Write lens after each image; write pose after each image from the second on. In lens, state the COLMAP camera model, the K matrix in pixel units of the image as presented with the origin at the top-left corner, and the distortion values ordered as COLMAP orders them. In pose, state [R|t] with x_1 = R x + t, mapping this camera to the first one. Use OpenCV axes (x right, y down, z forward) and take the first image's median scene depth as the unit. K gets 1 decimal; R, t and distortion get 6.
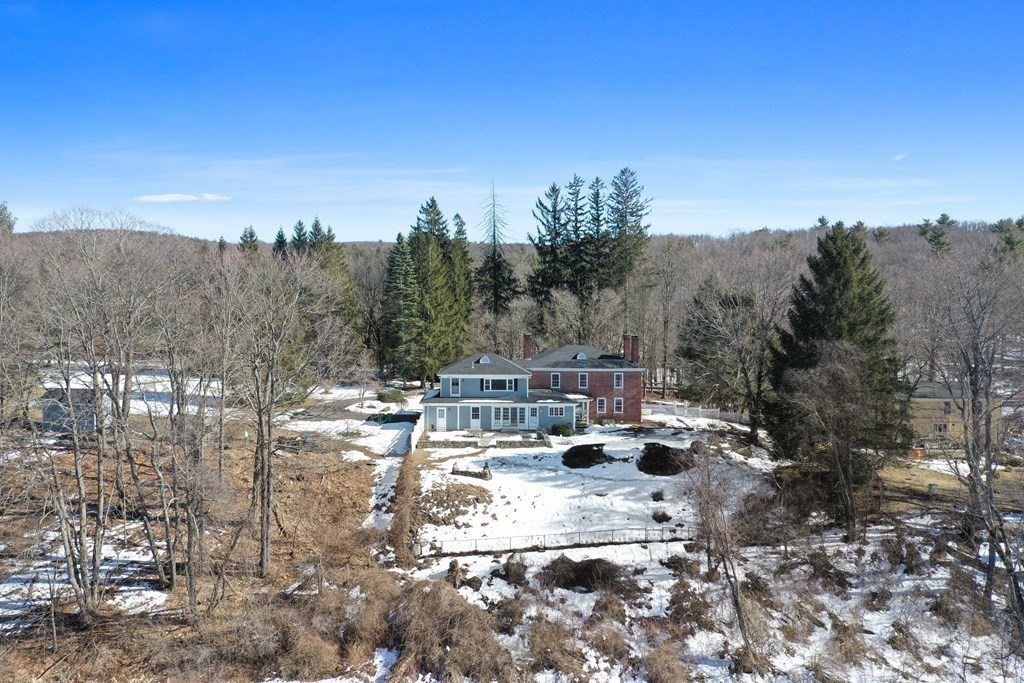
lens RADIAL K [[841.0, 0, 513.4], [0, 841.0, 342.0], [0, 0, 1]] dist [0.010673, 0.001703]
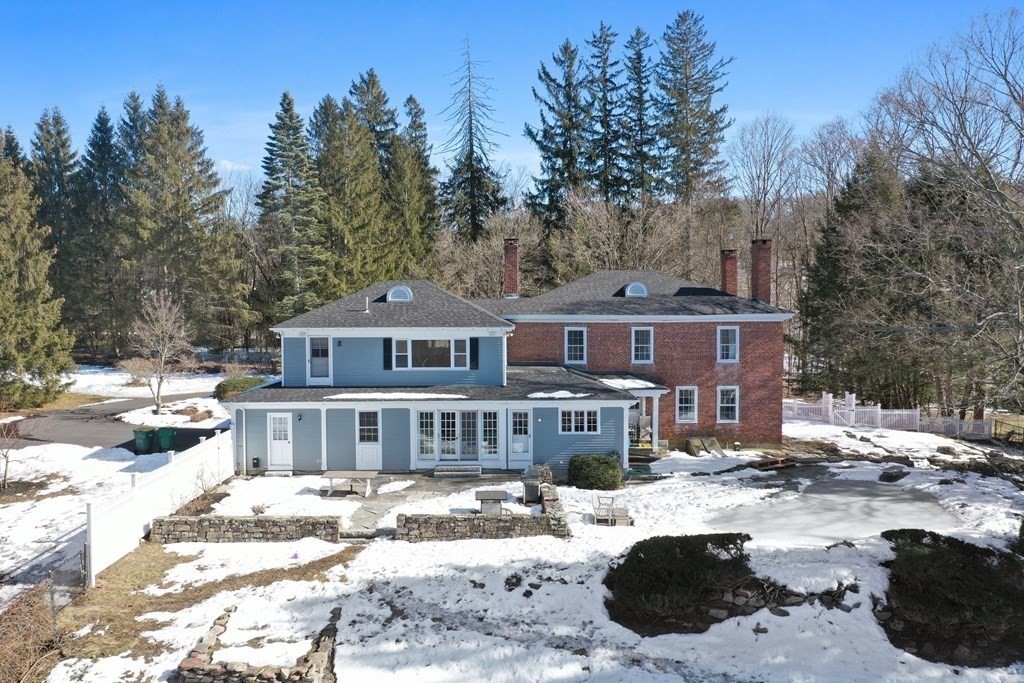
lens RADIAL K [[841.0, 0, 510.4], [0, 841.0, 341.3], [0, 0, 1]] dist [0.010673, 0.001703]
pose [[0.999747, -0.008716, -0.020721, 0.026579], [0.008707, 0.999962, -0.000520, 0.043803], [0.020725, 0.000339, 0.999785, 0.584615]]
